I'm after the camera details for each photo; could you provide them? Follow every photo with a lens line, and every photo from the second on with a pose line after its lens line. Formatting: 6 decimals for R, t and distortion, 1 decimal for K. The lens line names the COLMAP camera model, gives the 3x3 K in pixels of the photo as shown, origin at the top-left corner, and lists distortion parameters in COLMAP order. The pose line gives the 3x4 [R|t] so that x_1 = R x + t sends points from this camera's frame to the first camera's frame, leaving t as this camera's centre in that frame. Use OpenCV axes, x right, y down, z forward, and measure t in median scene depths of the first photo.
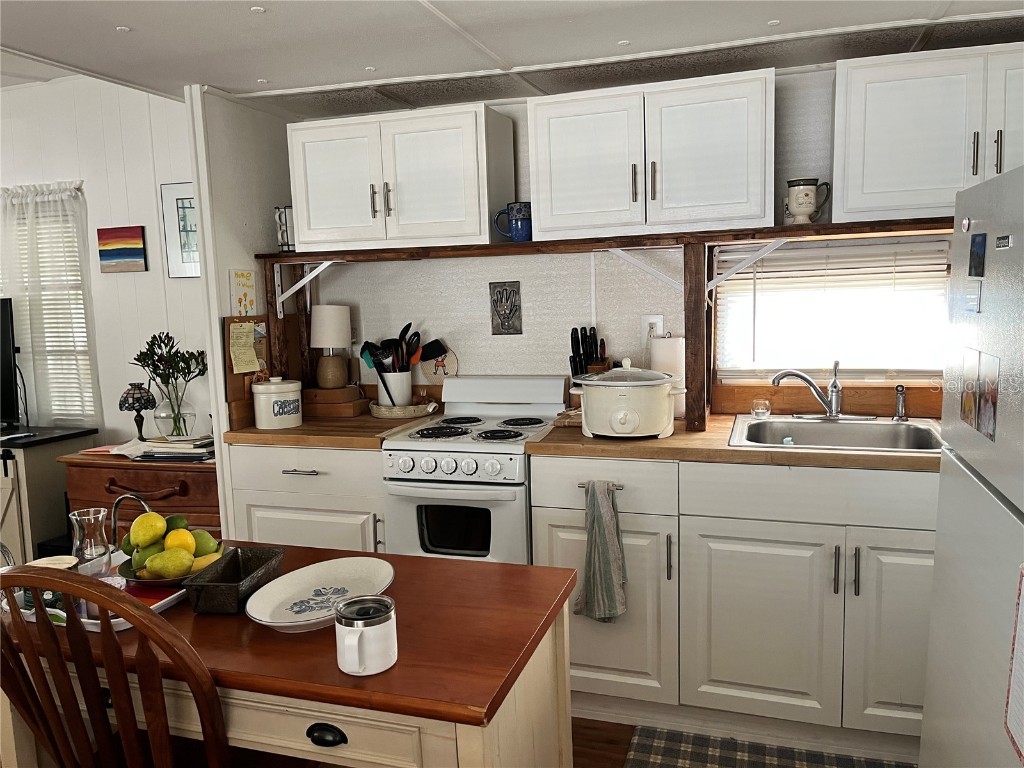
lens RADIAL K [[785.4, 0, 516.6], [0, 785.4, 378.6], [0, 0, 1]] dist [0.050142, -0.022288]
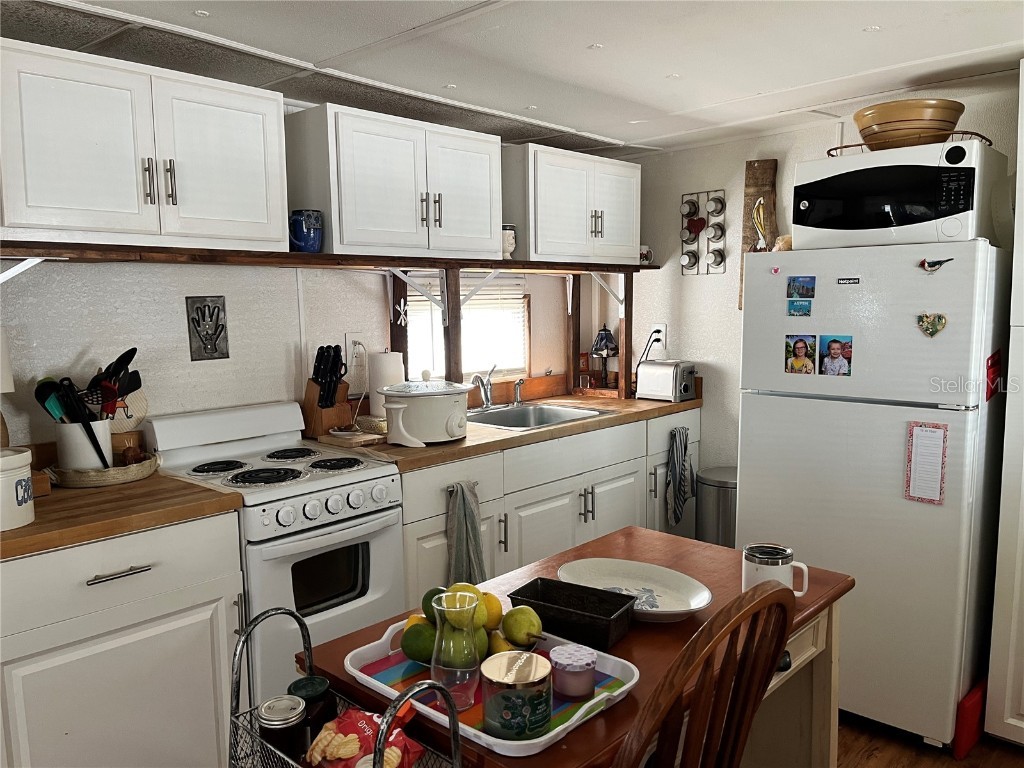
lens RADIAL K [[785.4, 0, 519.2], [0, 785.4, 389.2], [0, 0, 1]] dist [0.050142, -0.022288]
pose [[0.406519, -0.078503, 0.910264, -0.718080], [0.101503, 0.994015, 0.040396, -0.028467], [-0.907987, 0.075973, 0.412054, 0.400785]]
